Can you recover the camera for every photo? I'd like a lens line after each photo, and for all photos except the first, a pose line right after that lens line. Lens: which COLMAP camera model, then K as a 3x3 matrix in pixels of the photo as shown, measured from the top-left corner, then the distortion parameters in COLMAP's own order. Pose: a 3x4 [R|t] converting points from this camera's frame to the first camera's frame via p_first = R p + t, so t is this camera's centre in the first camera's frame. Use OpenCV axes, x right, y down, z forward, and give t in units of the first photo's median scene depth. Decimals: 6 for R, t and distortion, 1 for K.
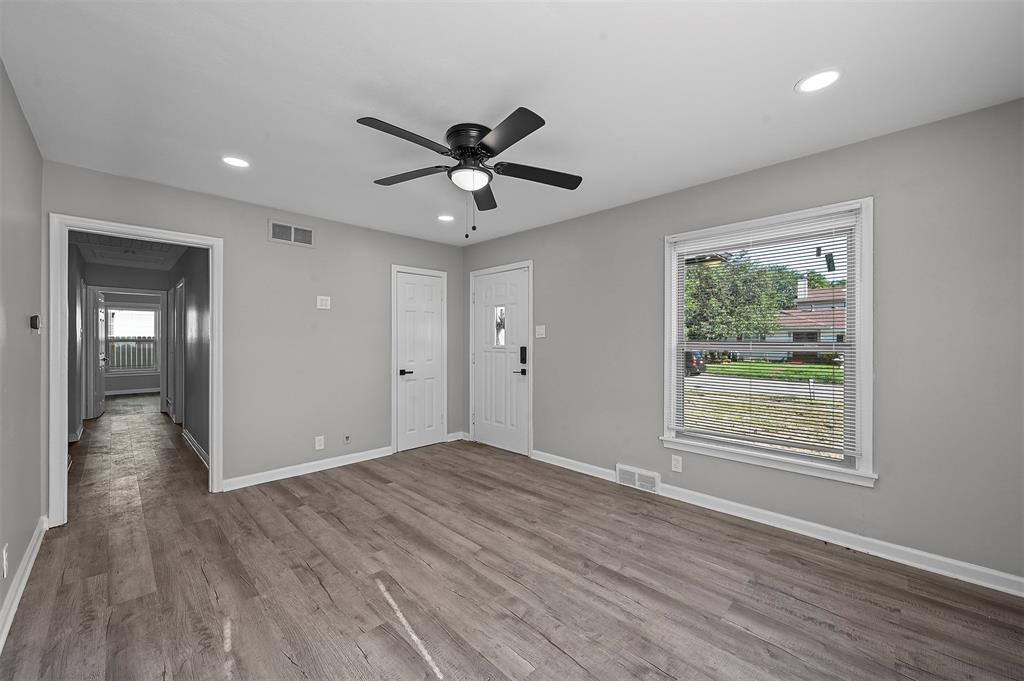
lens RADIAL K [[409.3, 0, 512.0], [0, 409.3, 336.3], [0, 0, 1]] dist [0.002663, 0.000006]
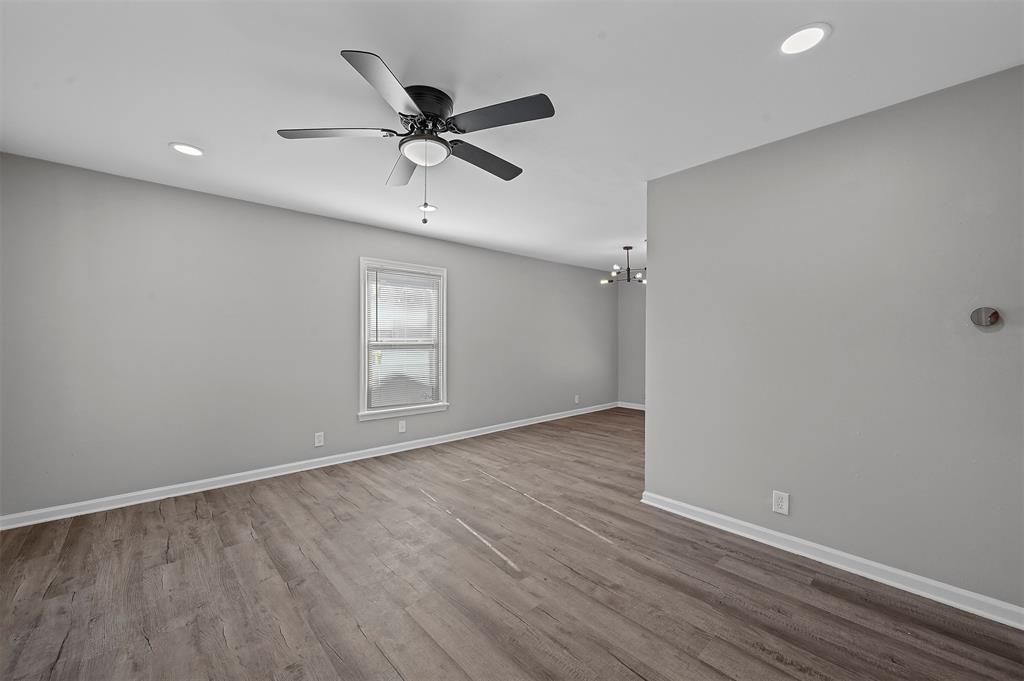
lens RADIAL K [[409.3, 0, 514.6], [0, 409.3, 341.1], [0, 0, 1]] dist [0.002663, 0.000006]
pose [[-0.999482, -0.001475, 0.032142, -0.351601], [-0.001310, 0.999986, 0.005174, 0.011549], [-0.032149, 0.005130, -0.999470, 2.042463]]
